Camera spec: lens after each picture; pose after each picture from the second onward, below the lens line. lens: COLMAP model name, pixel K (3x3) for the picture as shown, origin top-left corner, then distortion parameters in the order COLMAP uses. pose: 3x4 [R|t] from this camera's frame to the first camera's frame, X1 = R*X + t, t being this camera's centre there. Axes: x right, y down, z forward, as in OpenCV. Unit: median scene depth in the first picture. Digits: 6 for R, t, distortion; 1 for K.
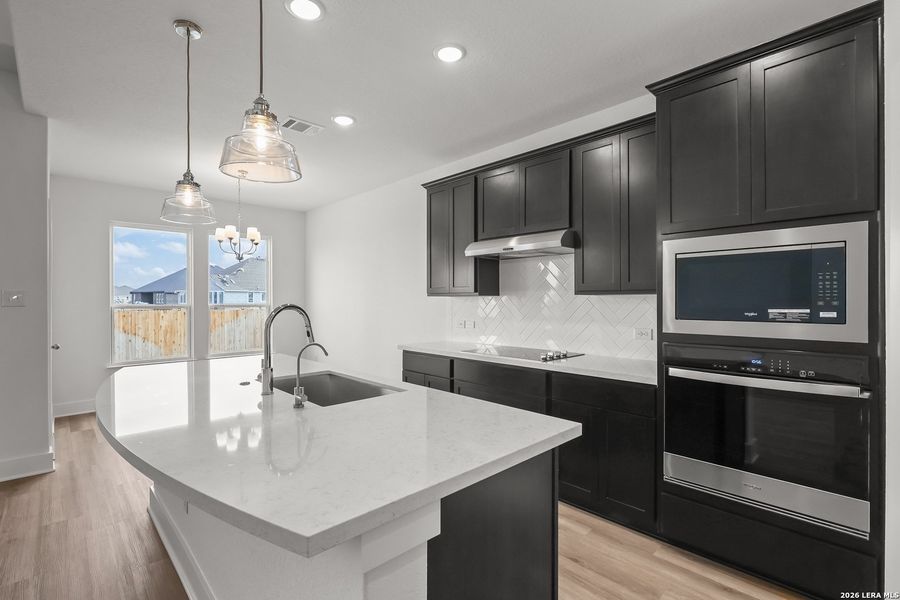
lens RADIAL K [[411.7, 0, 450.0], [0, 411.7, 300.0], [0, 0, 1]] dist [-0.002154, -0.000154]
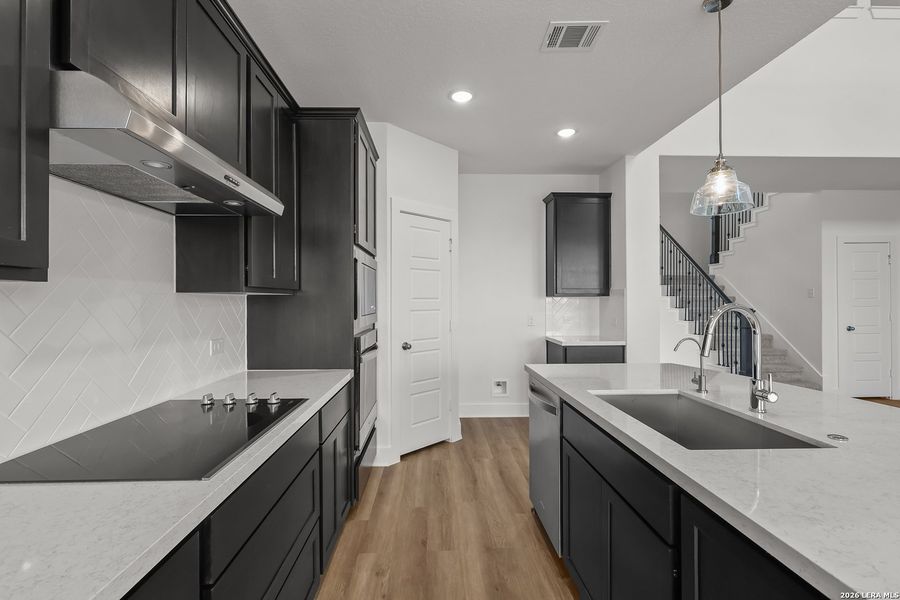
lens RADIAL K [[411.7, 0, 450.0], [0, 411.7, 300.0], [0, 0, 1]] dist [-0.002154, -0.000154]
pose [[-0.745102, 0.003280, 0.666942, -0.411095], [0.002149, 0.999995, -0.002518, 0.002650], [-0.666947, -0.000443, -0.745105, 1.561153]]
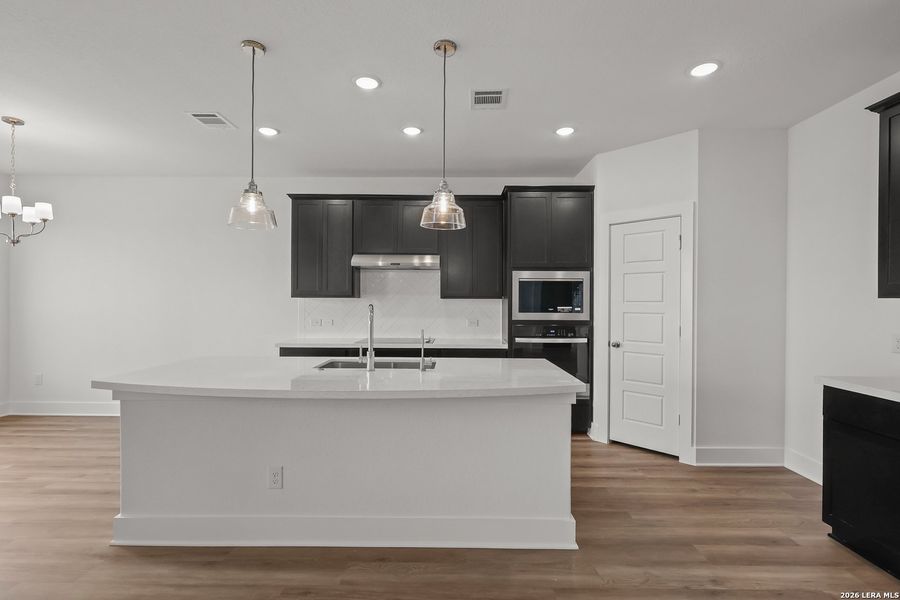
lens RADIAL K [[422.9, 0, 449.3], [0, 422.9, 303.1], [0, 0, 1]] dist [-0.001424, 0.000026]
pose [[0.698024, 0.003599, 0.716065, -0.975435], [-0.006130, 0.999981, 0.000950, 0.002557], [-0.716048, -0.005052, 0.698033, -0.126250]]
